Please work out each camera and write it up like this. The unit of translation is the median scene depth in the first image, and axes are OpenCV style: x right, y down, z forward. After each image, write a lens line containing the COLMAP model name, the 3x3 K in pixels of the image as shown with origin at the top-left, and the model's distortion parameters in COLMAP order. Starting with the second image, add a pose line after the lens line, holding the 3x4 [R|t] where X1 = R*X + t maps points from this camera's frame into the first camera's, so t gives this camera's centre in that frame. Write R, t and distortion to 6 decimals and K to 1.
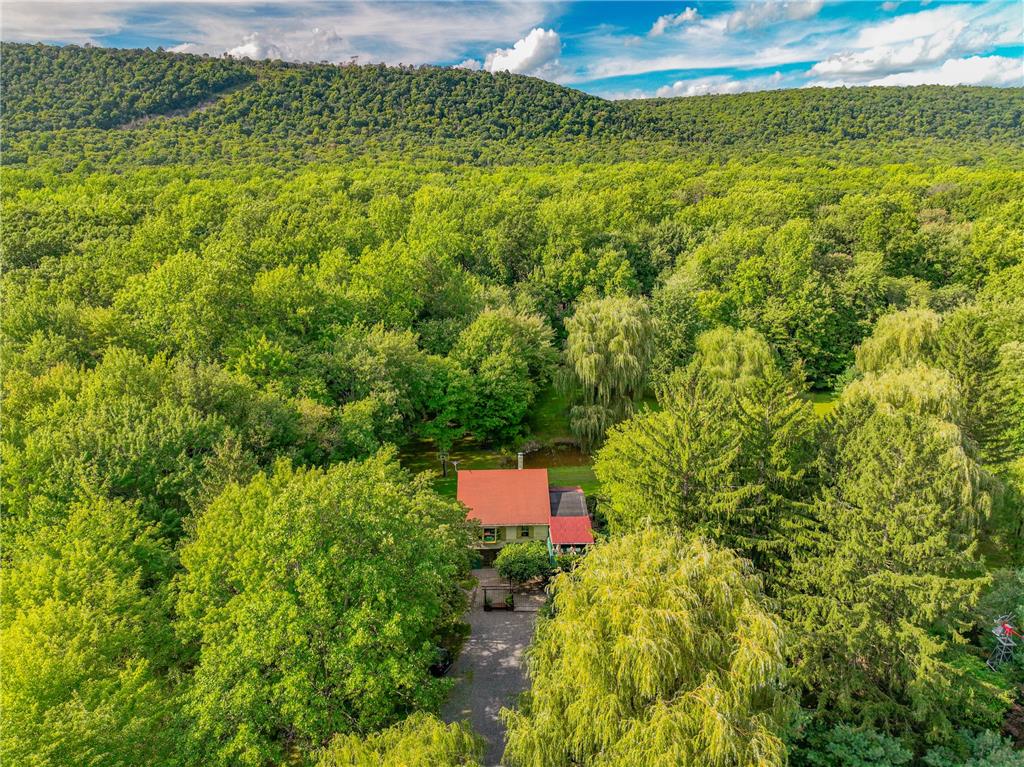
lens RADIAL K [[721.1, 0, 512.0], [0, 721.1, 383.5], [0, 0, 1]] dist [-0.001987, 0.021696]
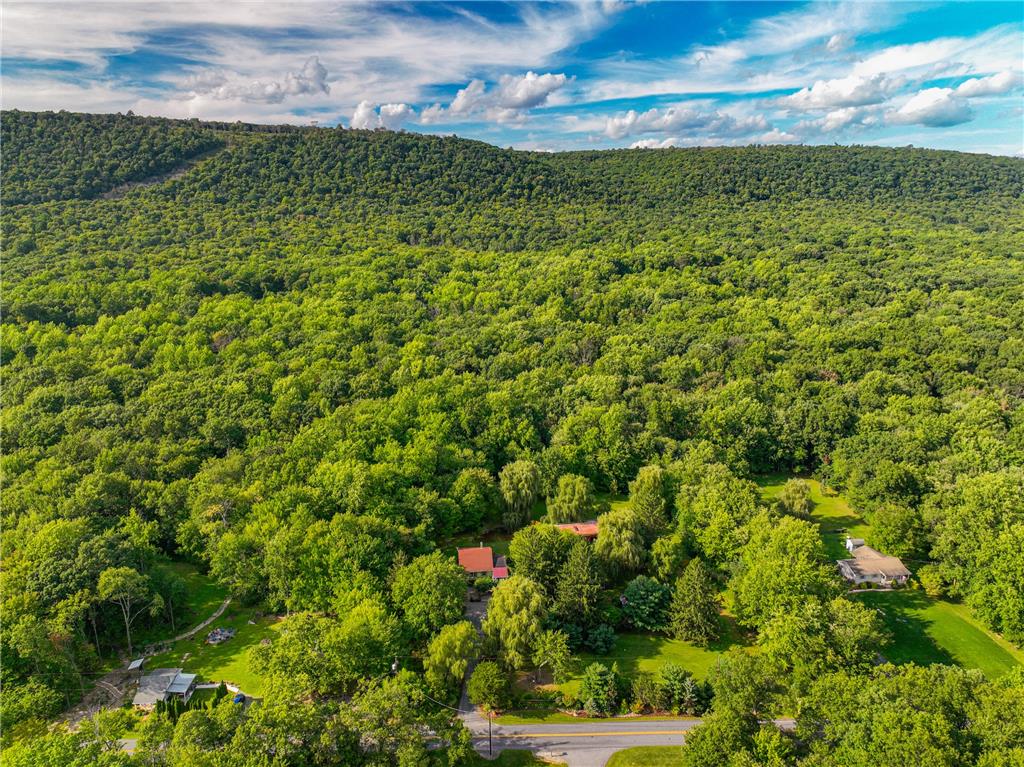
lens RADIAL K [[721.1, 0, 512.0], [0, 721.1, 383.5], [0, 0, 1]] dist [-0.001987, 0.021696]
pose [[0.997381, -0.016445, 0.070431, -0.003947], [0.018098, 0.999574, -0.022900, -0.031602], [-0.070025, 0.024115, 0.997254, -0.123354]]
